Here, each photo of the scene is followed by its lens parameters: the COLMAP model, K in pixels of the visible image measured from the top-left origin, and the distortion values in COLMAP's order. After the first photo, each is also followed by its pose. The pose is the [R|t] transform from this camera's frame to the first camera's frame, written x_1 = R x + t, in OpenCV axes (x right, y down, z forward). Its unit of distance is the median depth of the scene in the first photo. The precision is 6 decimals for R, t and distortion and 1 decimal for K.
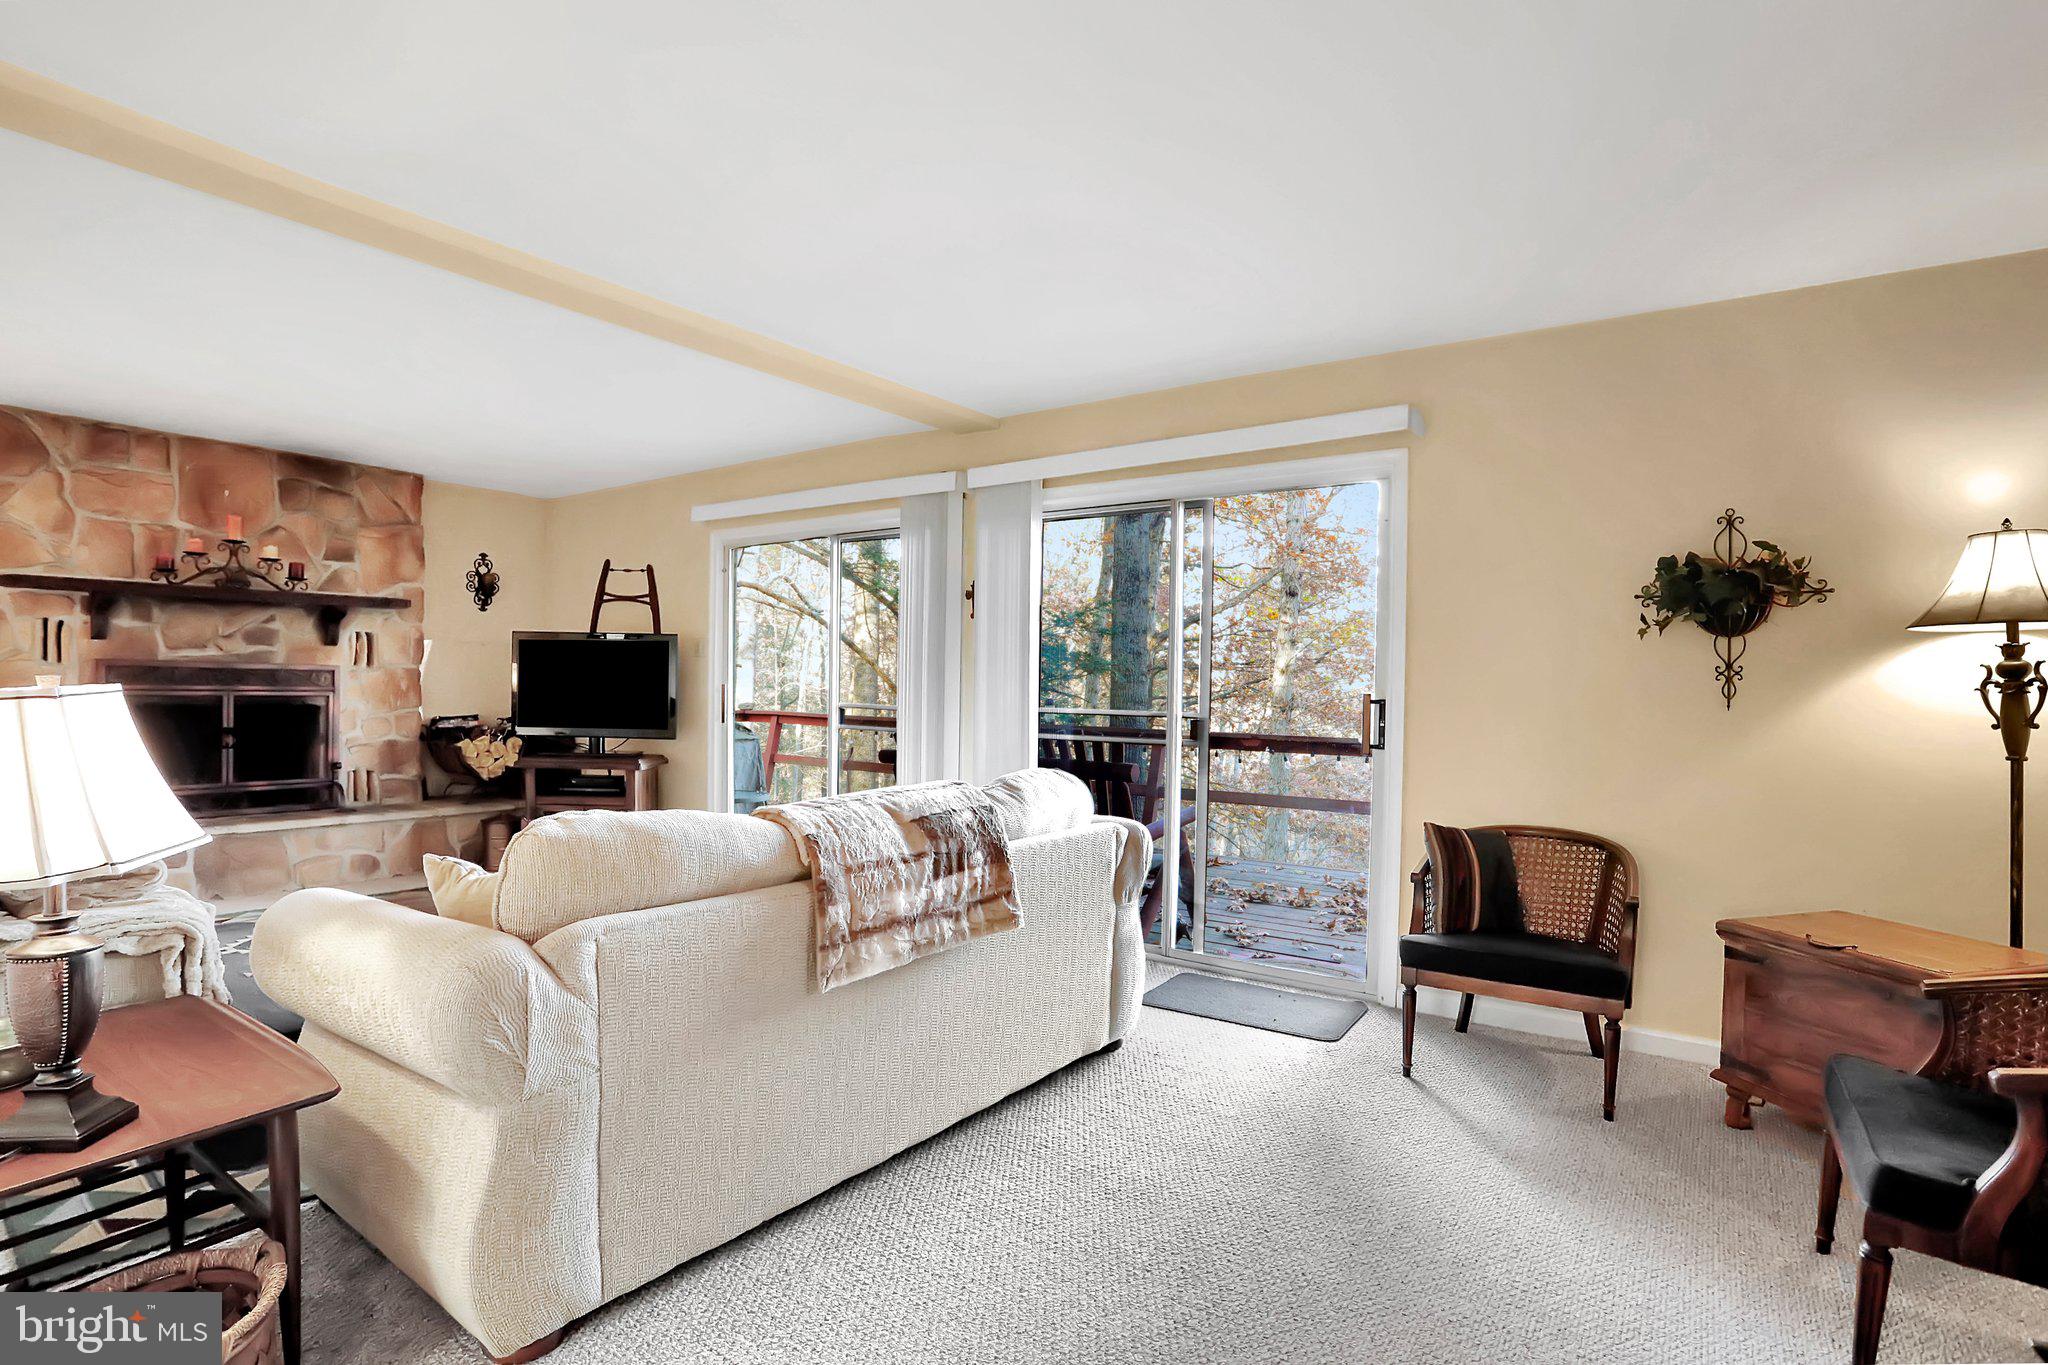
lens RADIAL K [[1016.5, 0, 1006.0], [0, 1016.5, 686.5], [0, 0, 1]] dist [-0.064357, 0.020719]
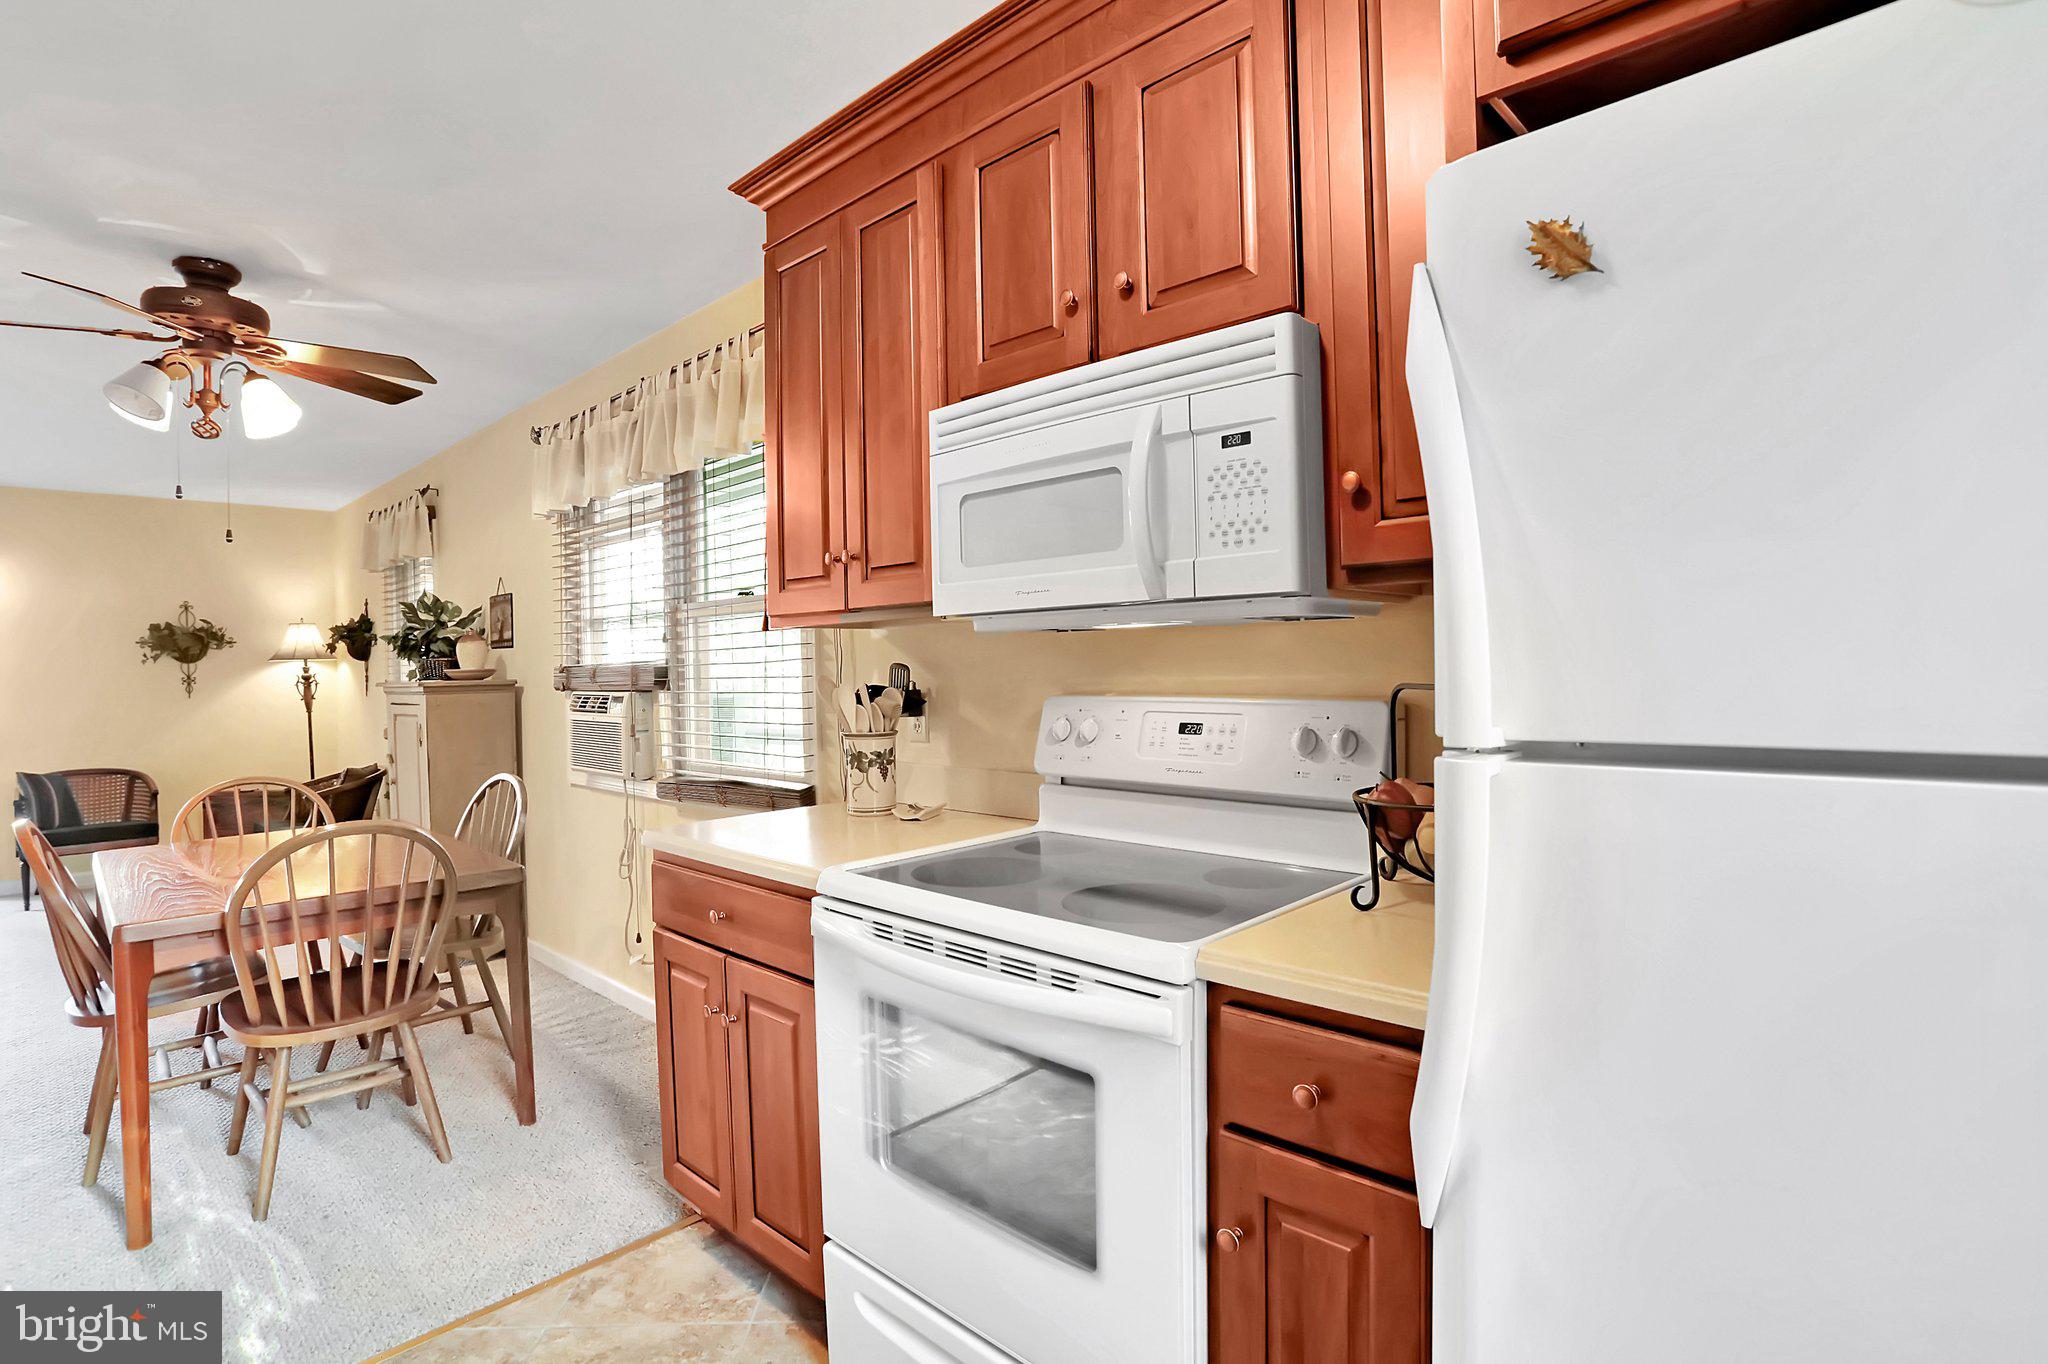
lens RADIAL K [[1016.5, 0, 1008.4], [0, 1016.5, 681.3], [0, 0, 1]] dist [-0.064357, 0.020719]
pose [[0.174953, -0.033709, 0.984000, -0.594238], [0.024789, 0.999248, 0.029824, -0.018957], [-0.984265, 0.019174, 0.175657, -0.631087]]
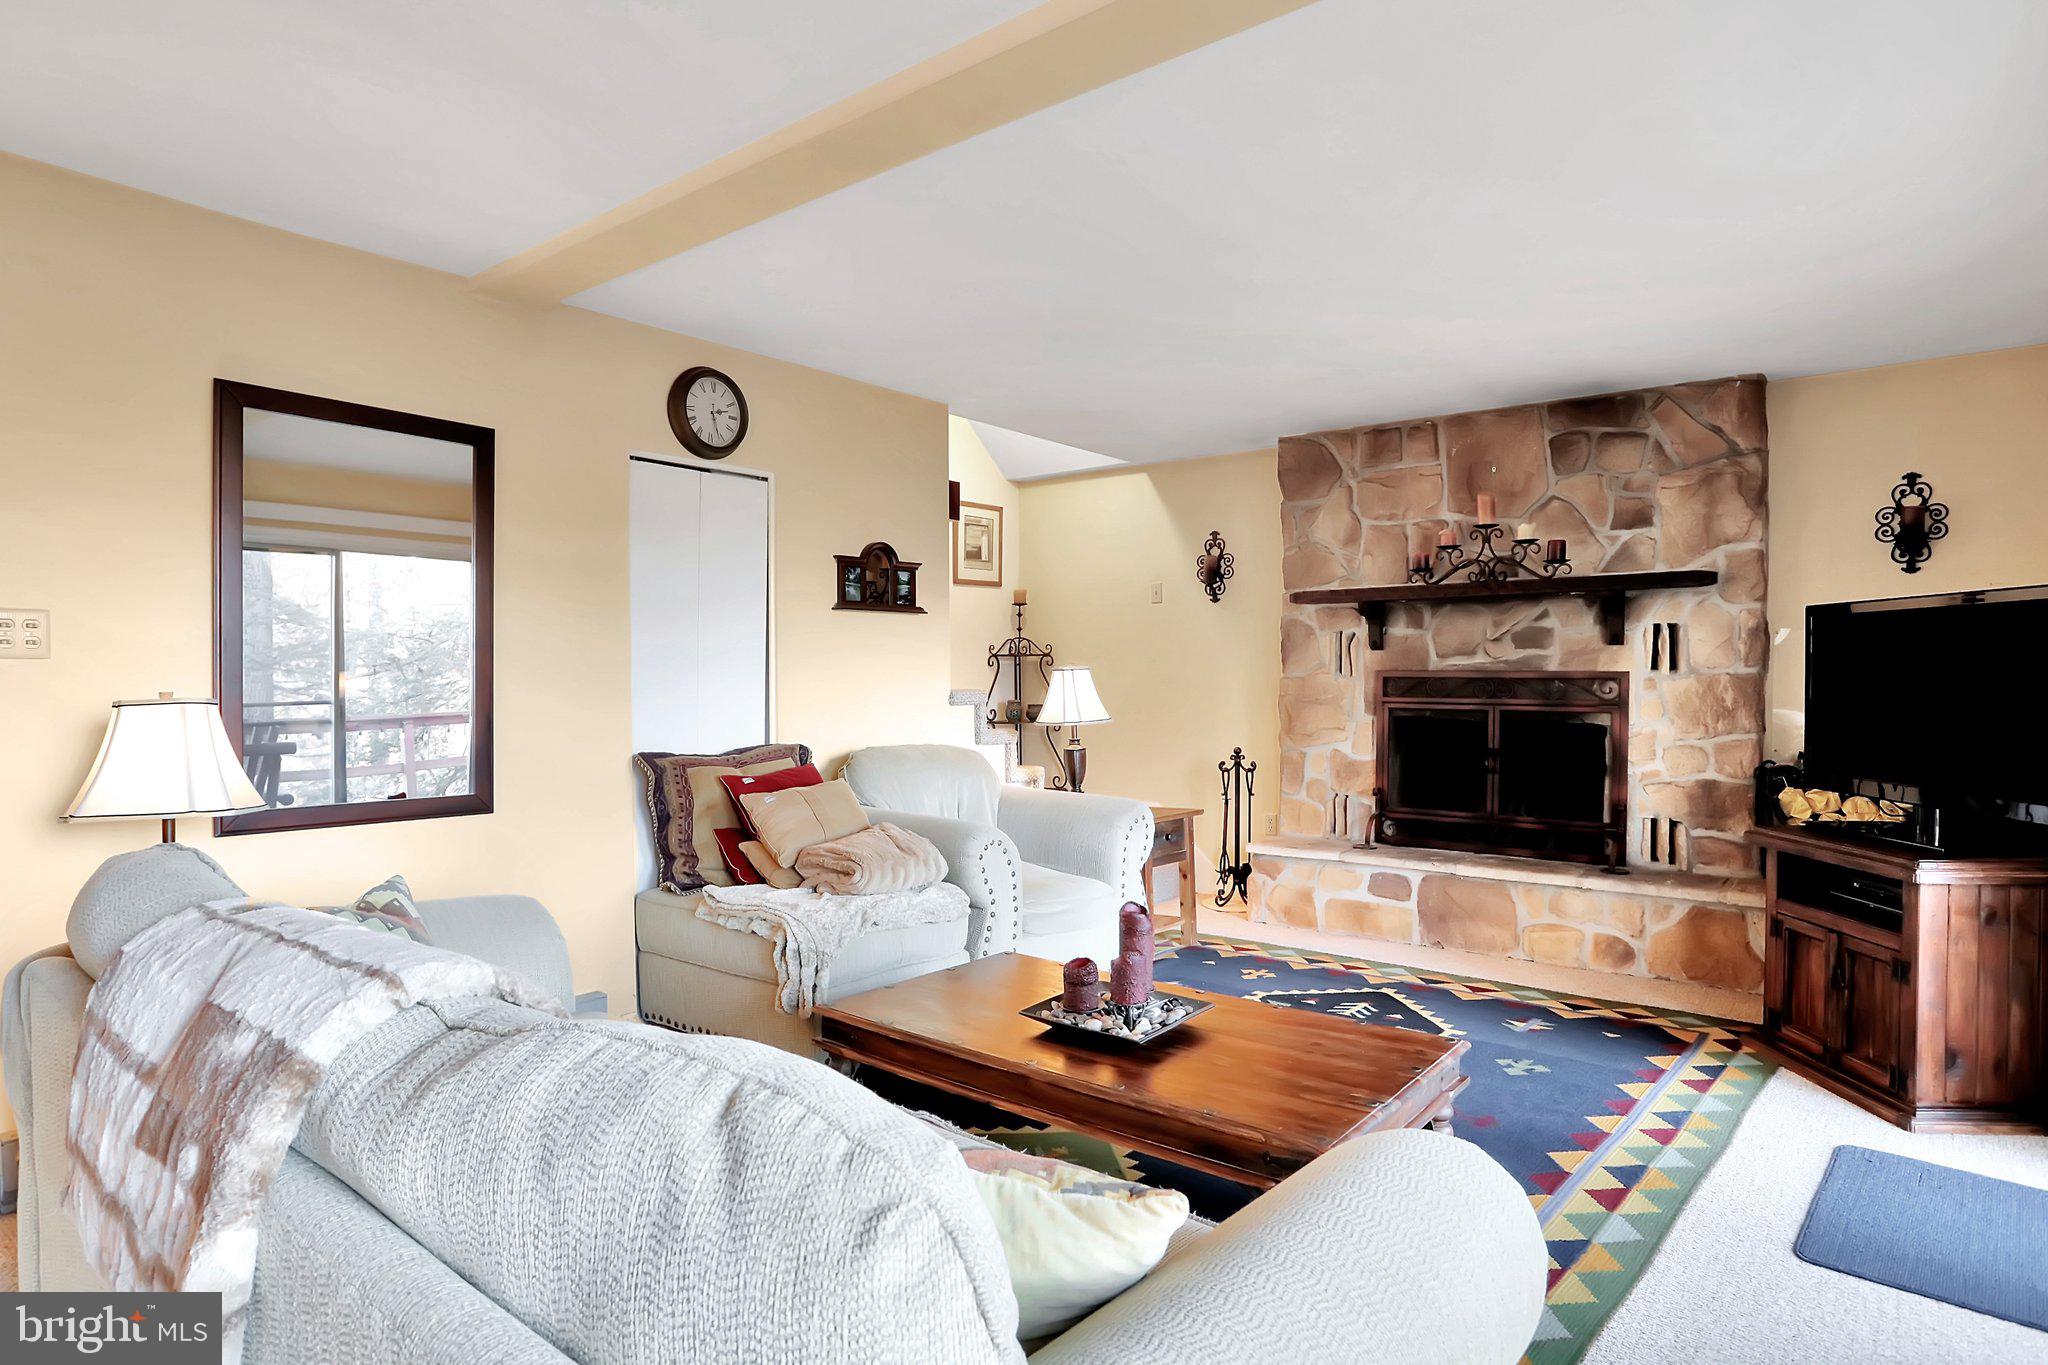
lens RADIAL K [[1135.7, 0, 1023.3], [0, 1135.7, 691.6], [0, 0, 1]] dist [-0.023952, -0.000754]
pose [[-0.043158, 0.001356, -0.999067, 0.198086], [-0.002466, 0.999996, 0.001464, -0.007453], [0.999065, 0.002527, -0.043155, 0.666036]]
